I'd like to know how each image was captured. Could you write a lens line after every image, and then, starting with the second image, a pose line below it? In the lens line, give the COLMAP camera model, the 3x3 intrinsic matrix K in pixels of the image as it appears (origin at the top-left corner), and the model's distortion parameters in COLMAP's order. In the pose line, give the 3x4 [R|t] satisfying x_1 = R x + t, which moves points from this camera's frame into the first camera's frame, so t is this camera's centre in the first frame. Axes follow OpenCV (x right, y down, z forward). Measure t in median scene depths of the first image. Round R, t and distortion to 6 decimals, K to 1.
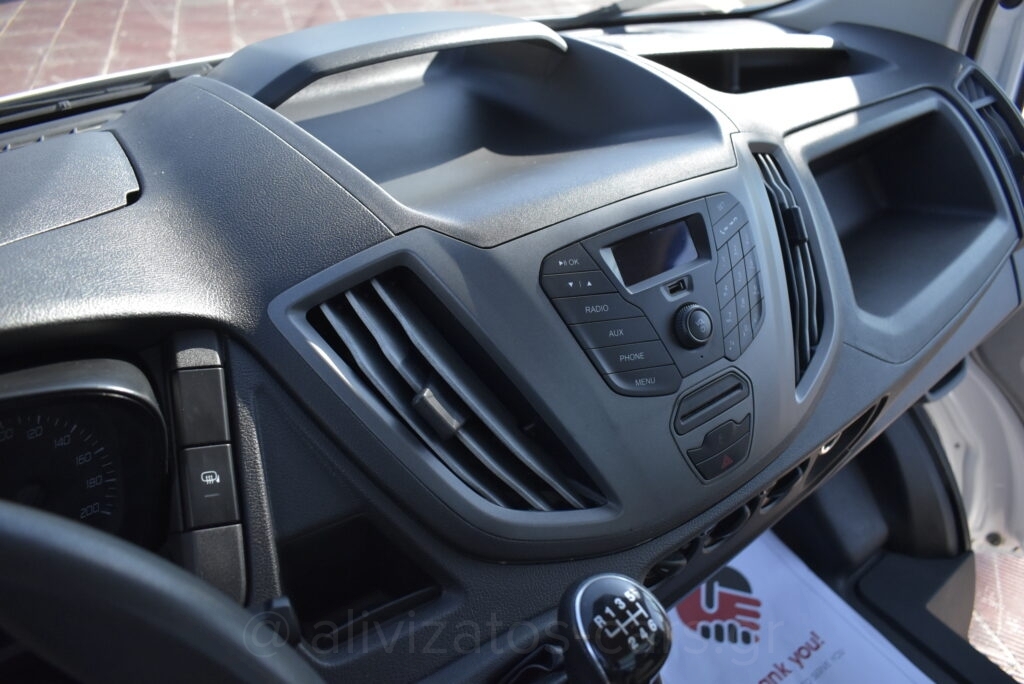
lens RADIAL K [[797.7, 0, 523.2], [0, 797.7, 357.6], [0, 0, 1]] dist [-0.097810, 0.017055]
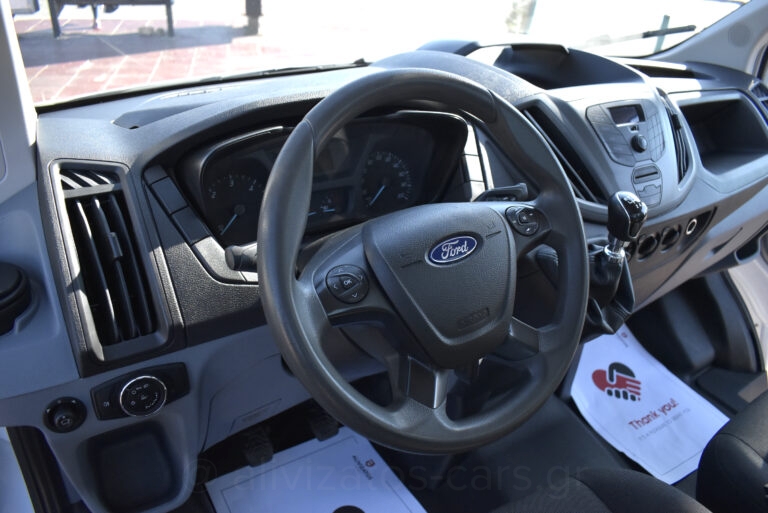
lens RADIAL K [[598.3, 0, 394.6], [0, 598.3, 267.7], [0, 0, 1]] dist [-0.097810, 0.017055]
pose [[0.996347, 0.059118, -0.061623, -0.227596], [-0.066270, 0.990394, -0.121362, 0.337320], [0.053856, 0.125003, 0.990694, -0.449442]]
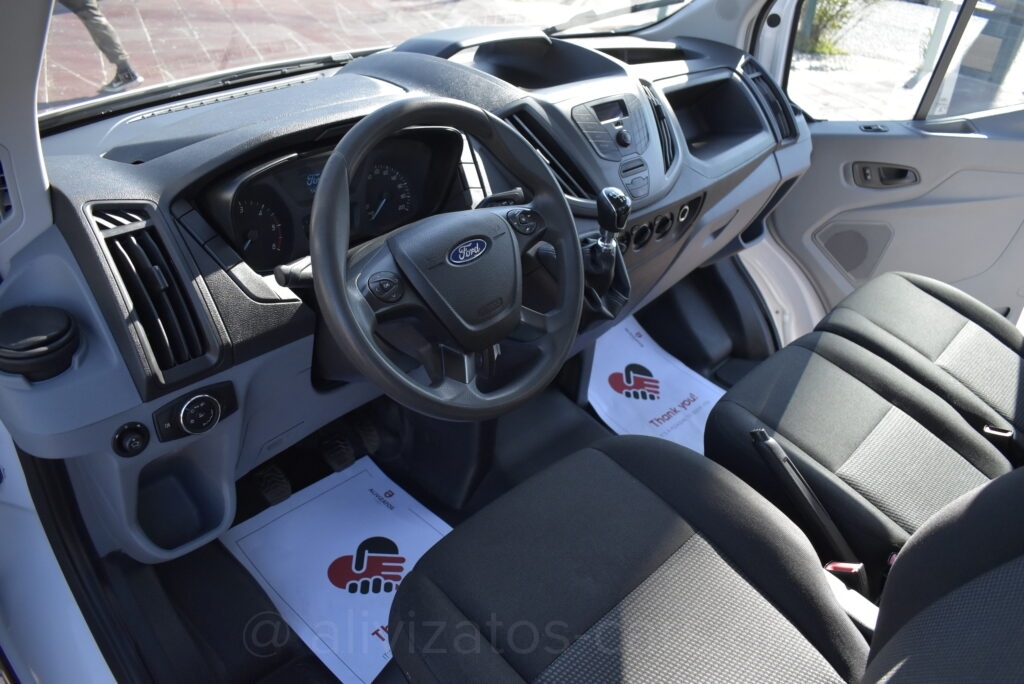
lens RADIAL K [[797.7, 0, 523.0], [0, 797.7, 362.0], [0, 0, 1]] dist [-0.097810, 0.017055]
pose [[0.988108, -0.053251, 0.144249, -0.289154], [0.058847, 0.997660, -0.034801, 0.415200], [-0.142058, 0.042876, 0.988929, -0.815729]]
